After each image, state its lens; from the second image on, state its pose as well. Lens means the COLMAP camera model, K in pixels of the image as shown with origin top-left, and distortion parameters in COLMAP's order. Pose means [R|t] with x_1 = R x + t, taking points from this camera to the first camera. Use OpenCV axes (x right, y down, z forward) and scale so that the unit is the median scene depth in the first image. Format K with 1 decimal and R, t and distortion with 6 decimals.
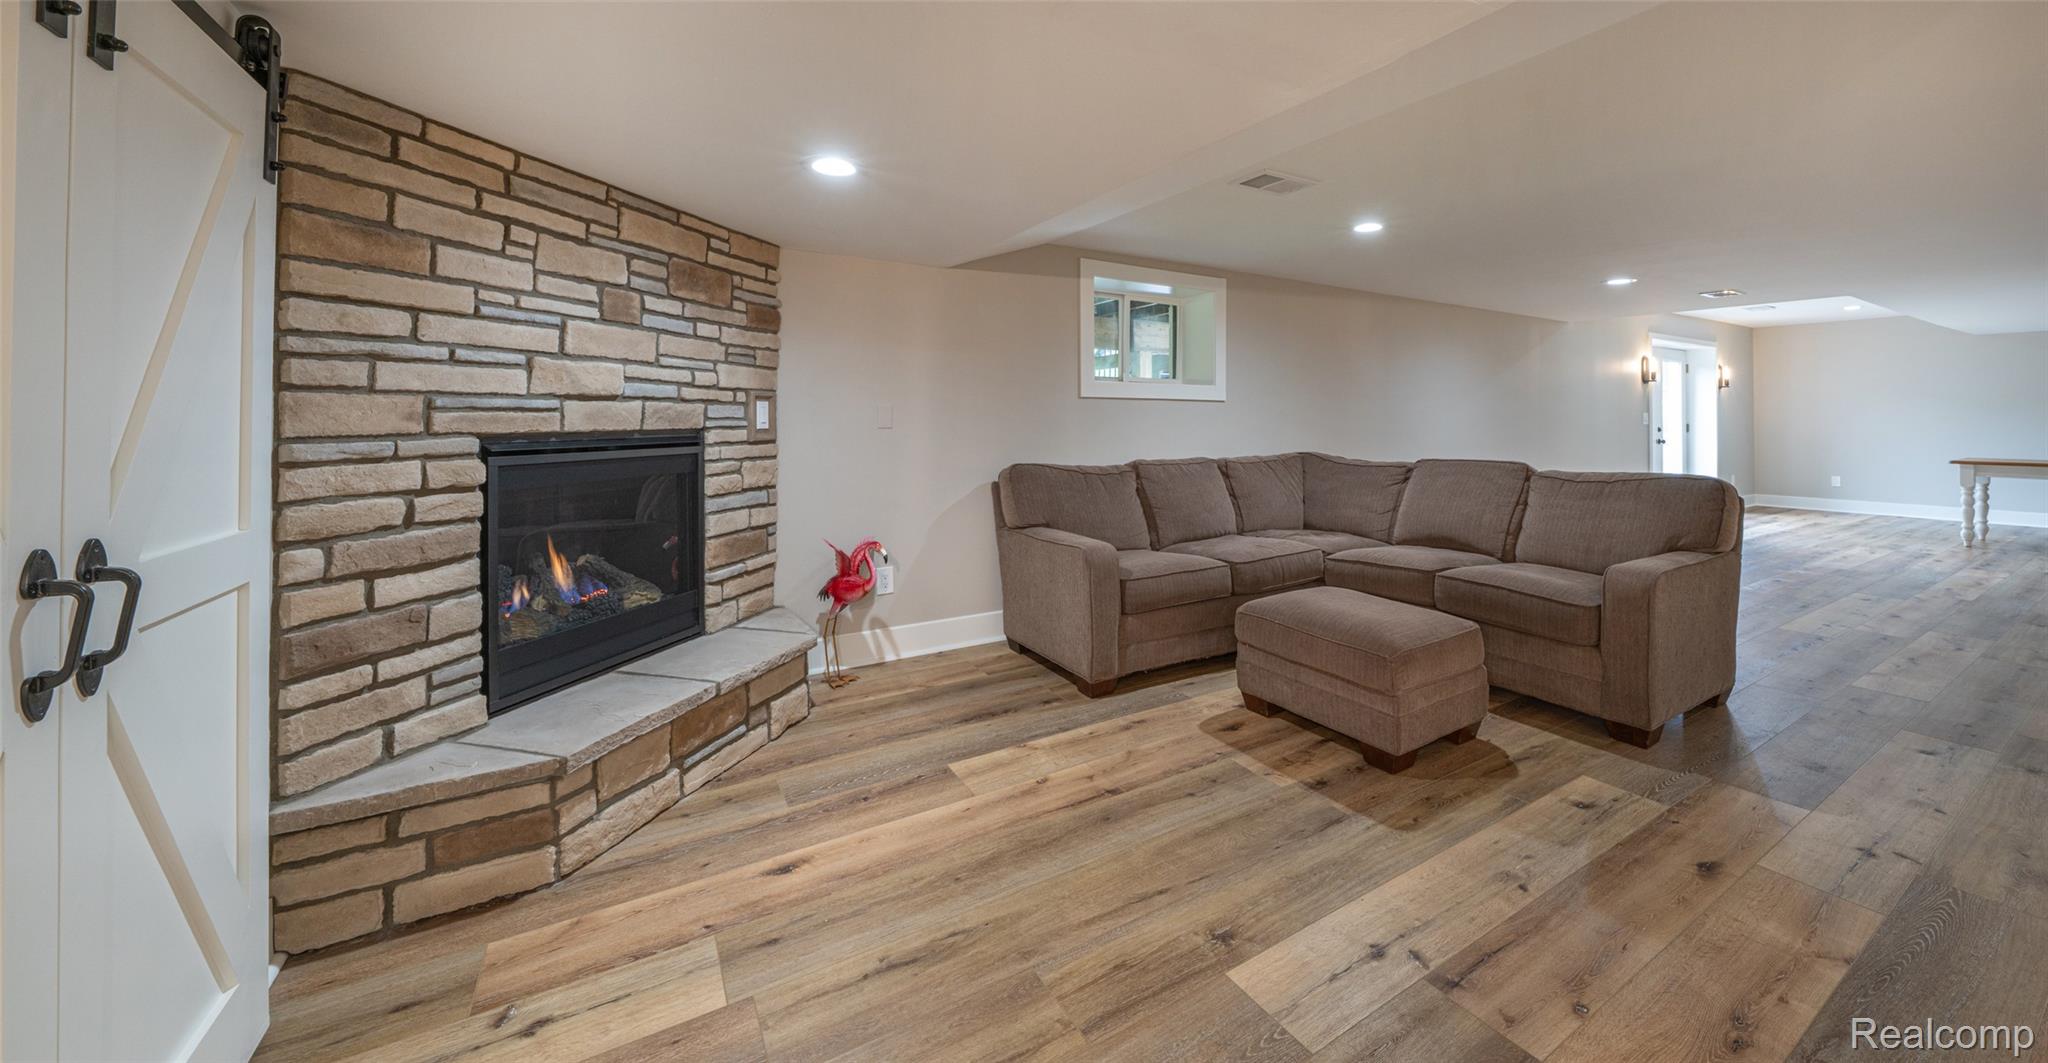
lens RADIAL K [[740.4, 0, 1112.3], [0, 740.4, 417.2], [0, 0, 1]] dist [-0.002773, -0.000627]
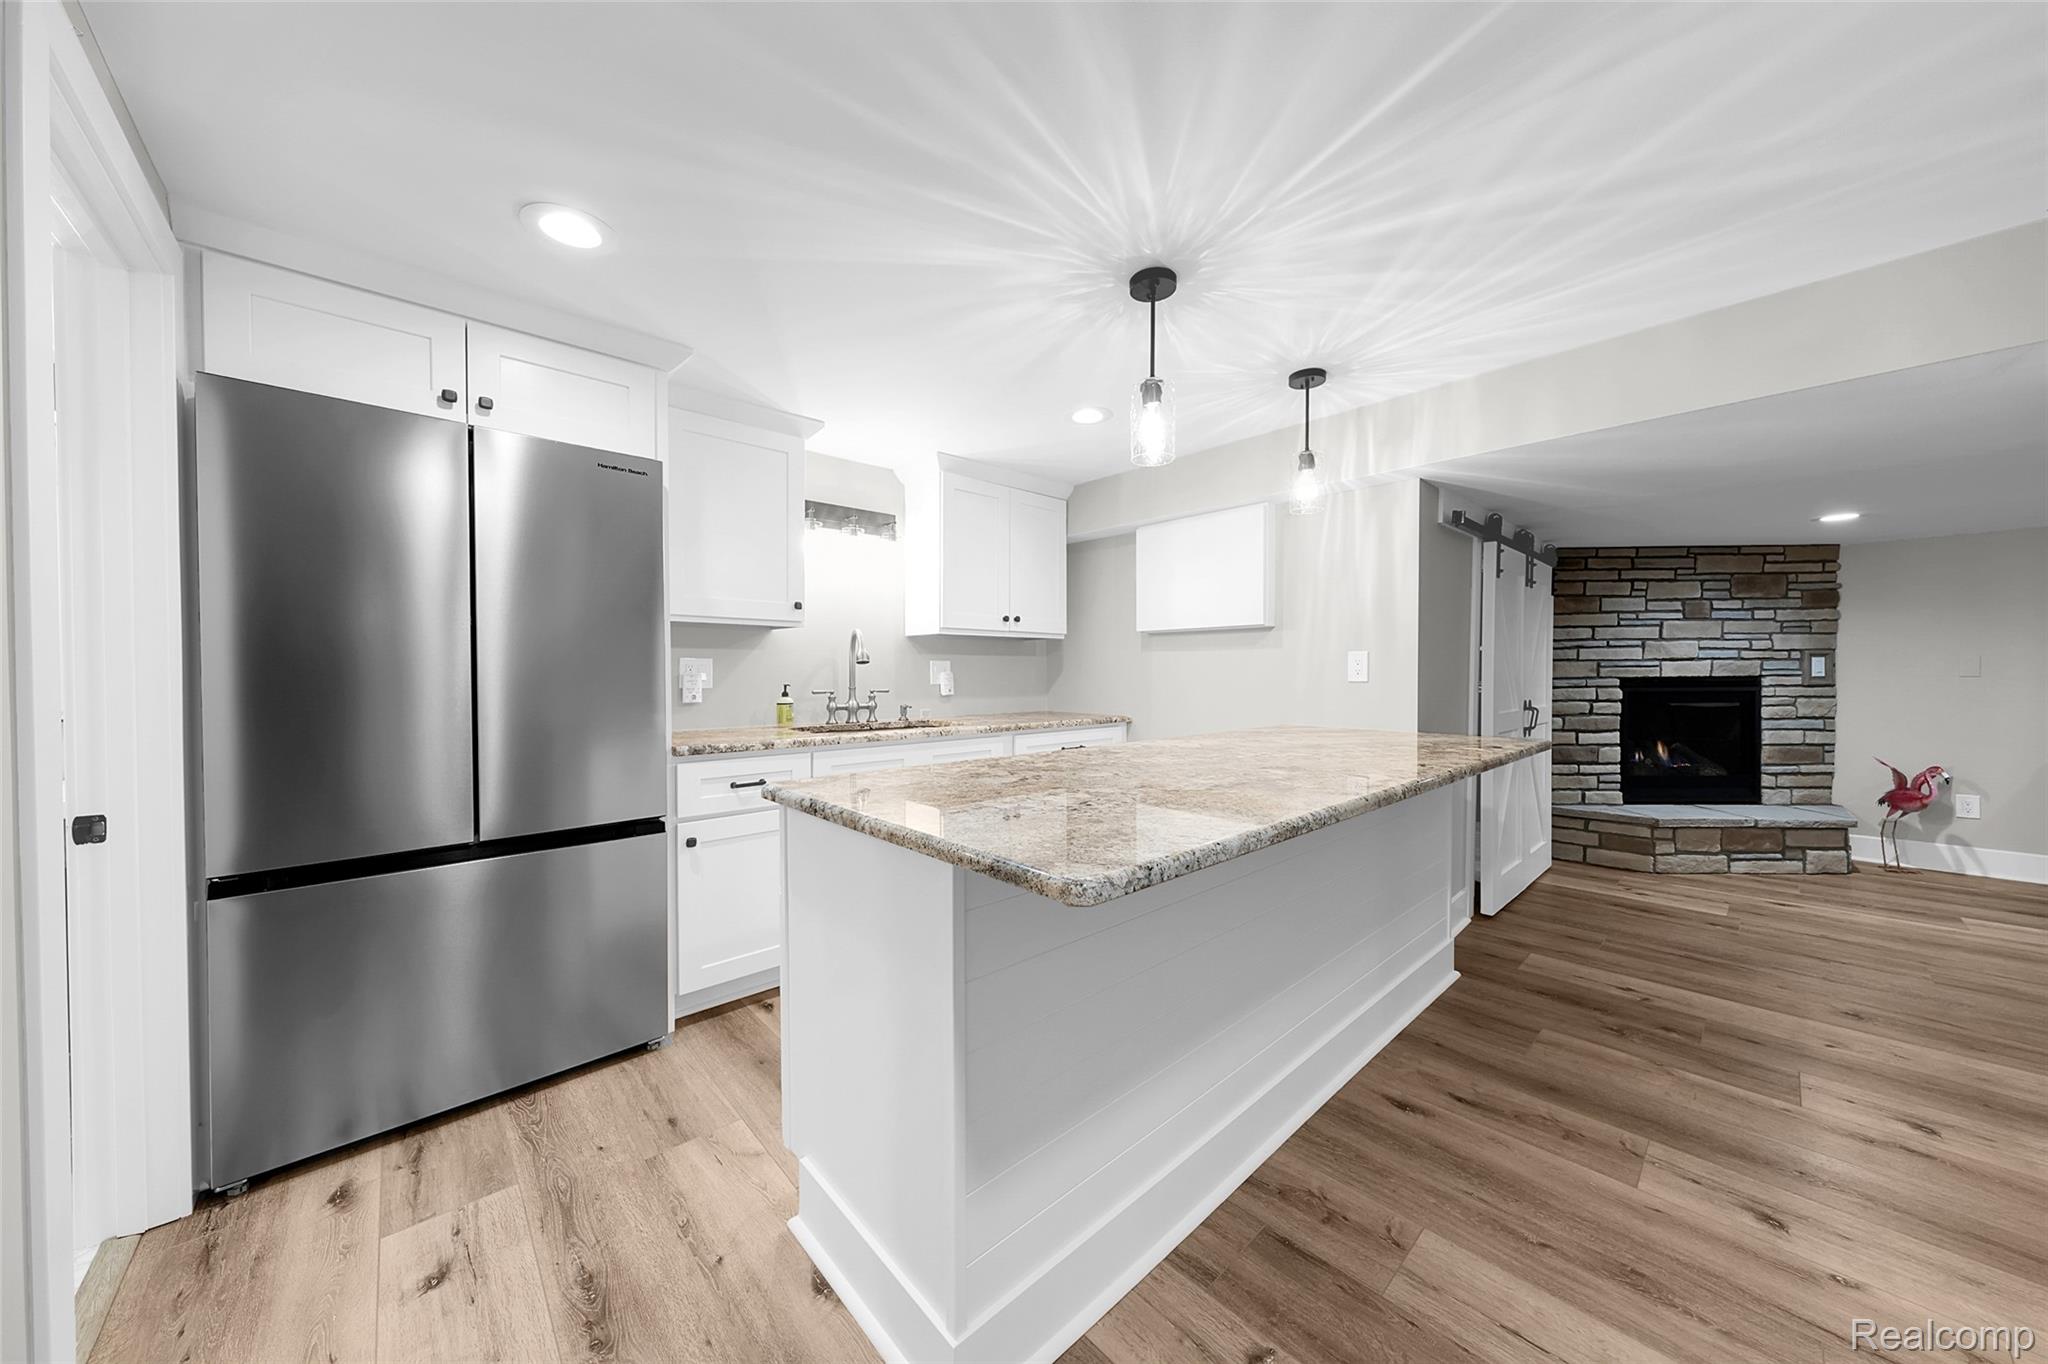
lens RADIAL K [[688.9, 0, 1018.1], [0, 688.9, 679.9], [0, 0, 1]] dist [0.000842, 0.000073]
pose [[0.154182, 0.011232, -0.987979, 0.928135], [0.008943, 0.999879, 0.012763, -0.013067], [0.988002, -0.010803, 0.154062, -1.125266]]
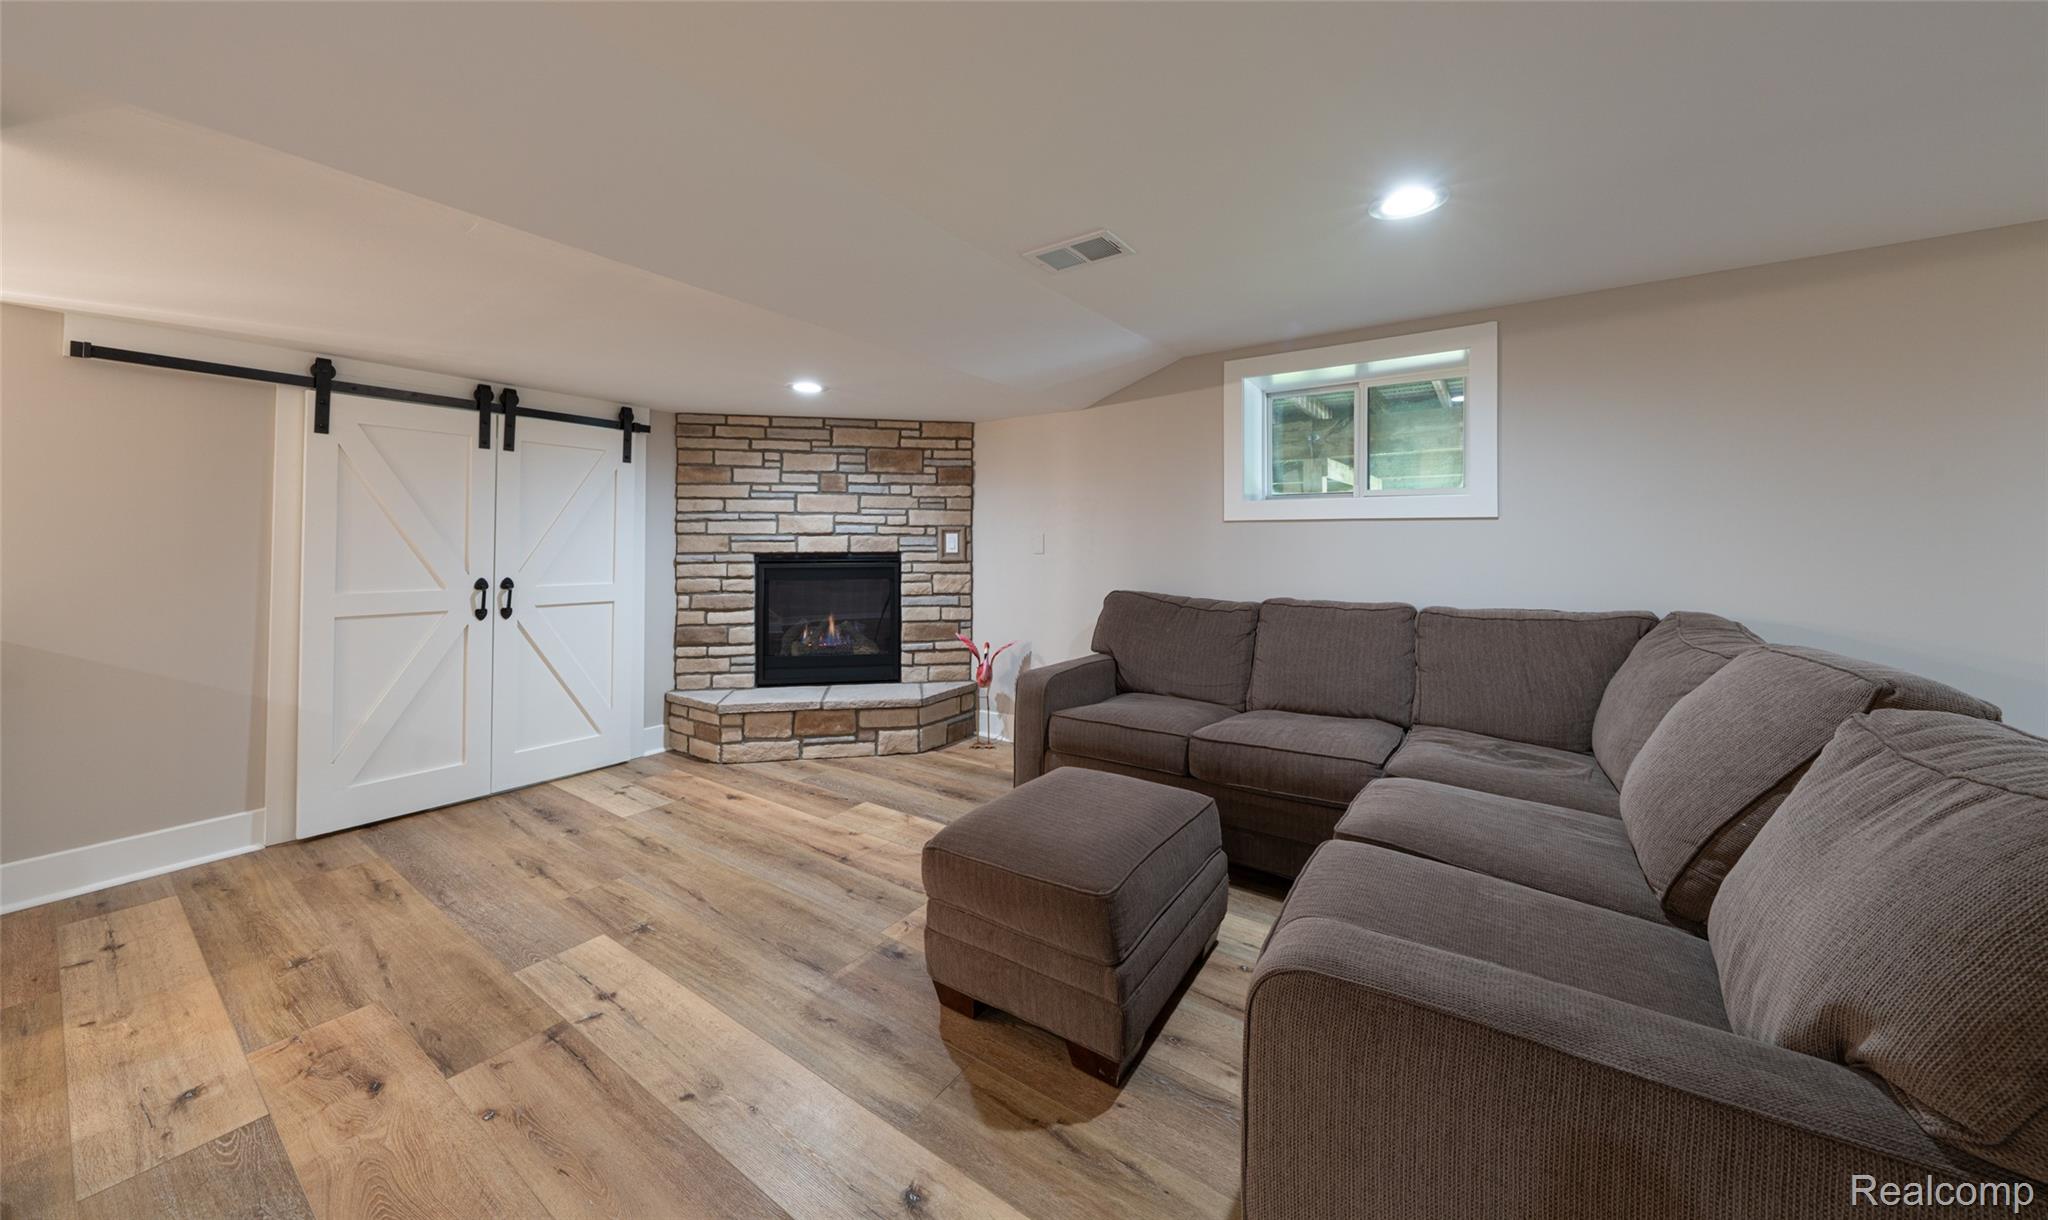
lens RADIAL K [[693.2, 0, 989.8], [0, 693.2, 536.7], [0, 0, 1]] dist [-0.001392, -0.000137]
pose [[0.357250, -0.011428, -0.933939, 1.235450], [0.001536, 0.999931, -0.011648, 0.000676], [0.934007, 0.002727, 0.357243, 0.895419]]
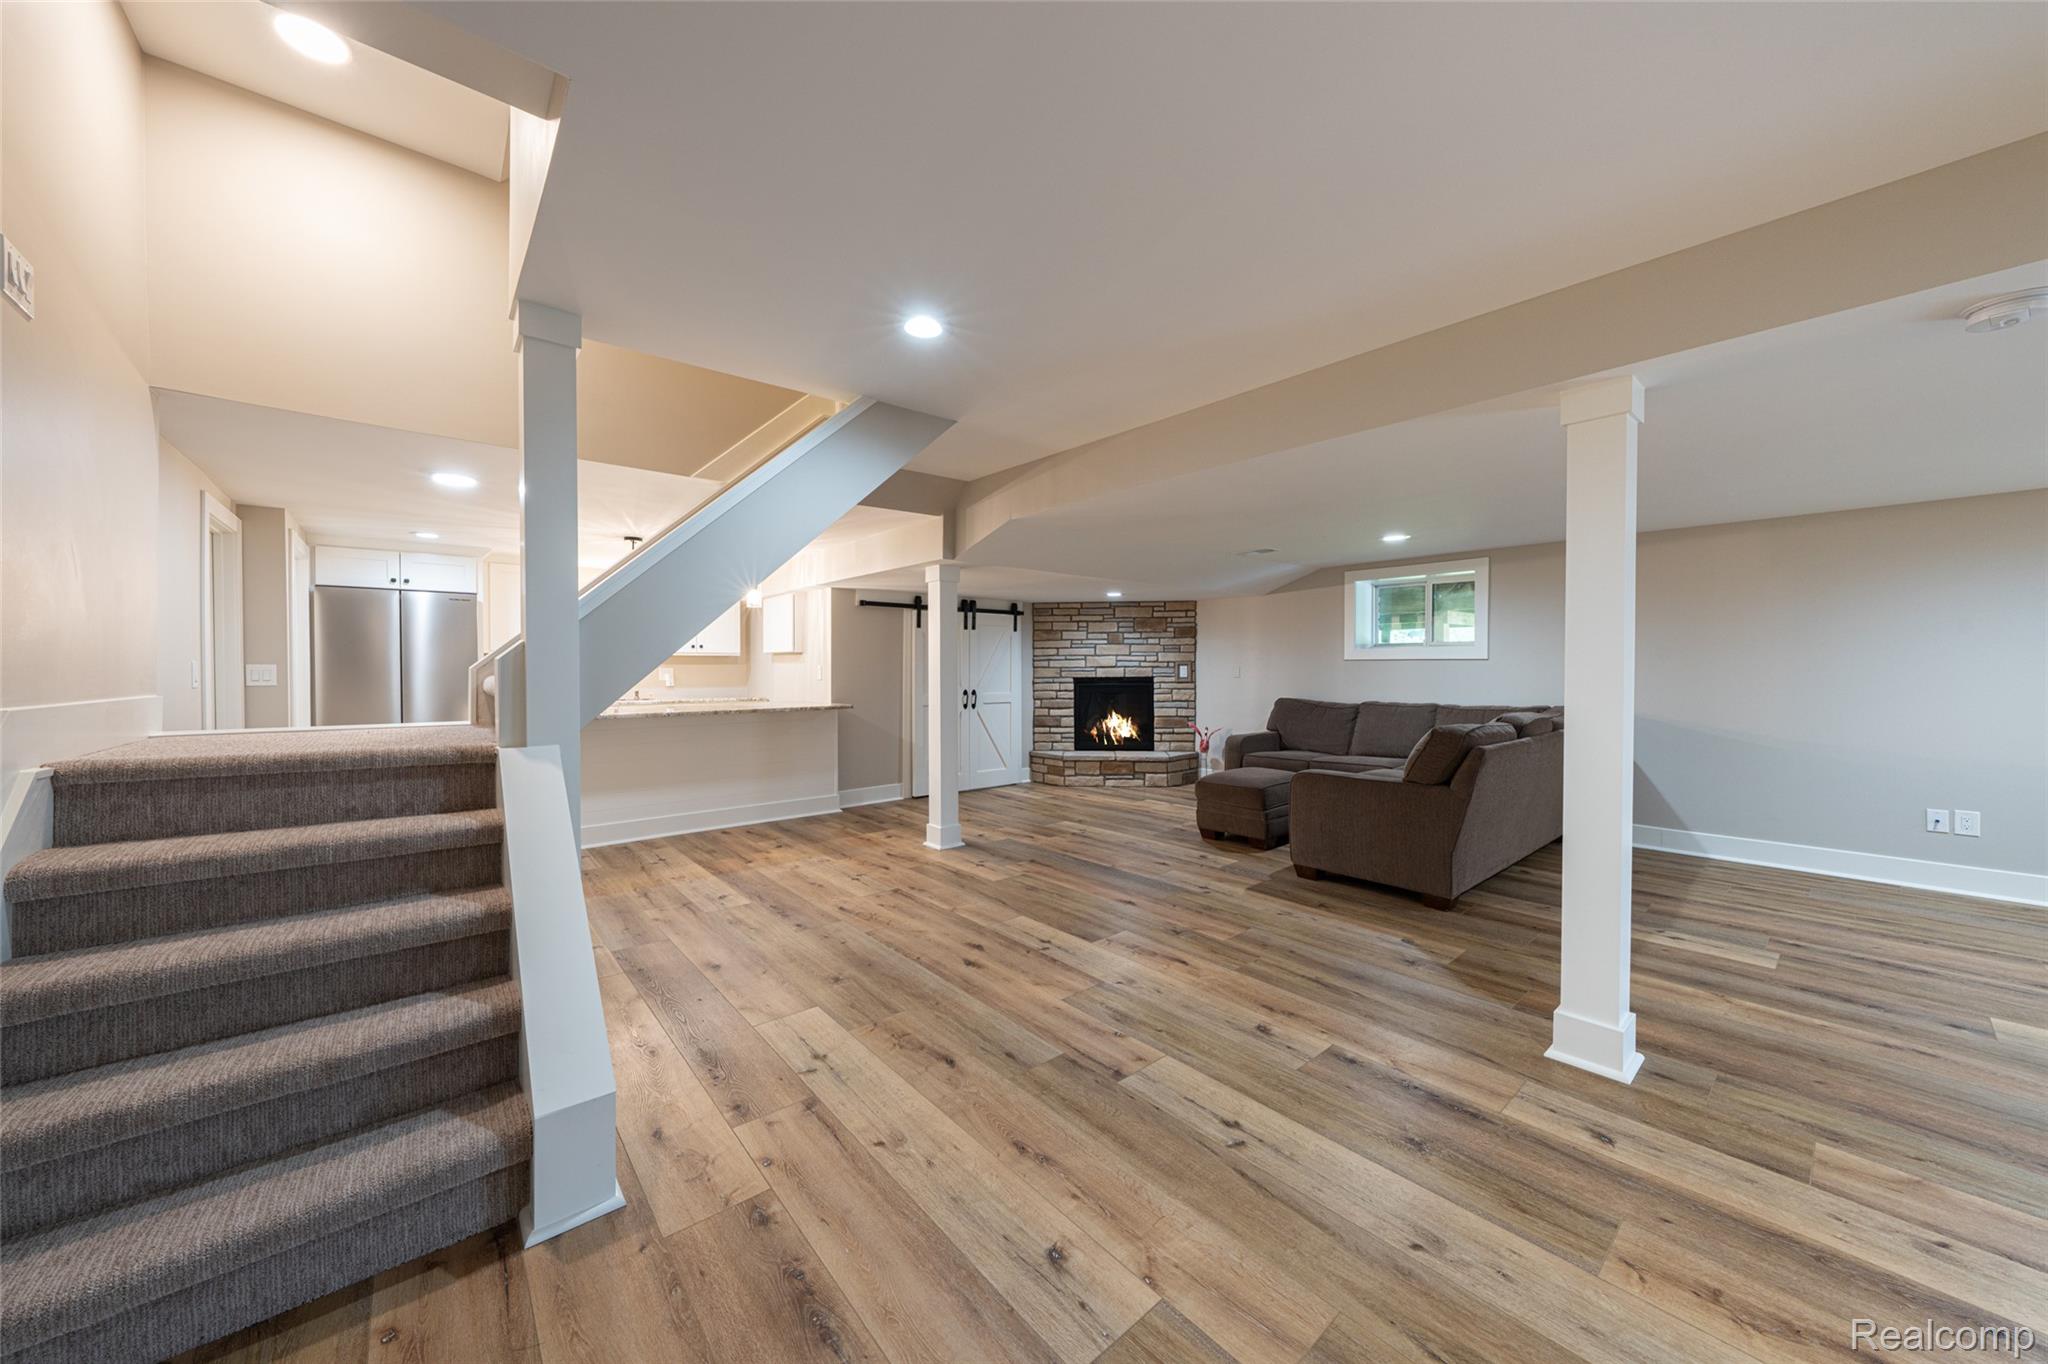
lens RADIAL K [[684.4, 0, 1001.7], [0, 684.4, 676.7], [0, 0, 1]] dist [-0.000287, -0.000044]
pose [[0.110888, 0.011733, -0.993764, 2.660017], [0.007125, 0.999895, 0.012600, -0.028763], [0.993807, -0.008478, 0.110793, 0.208705]]
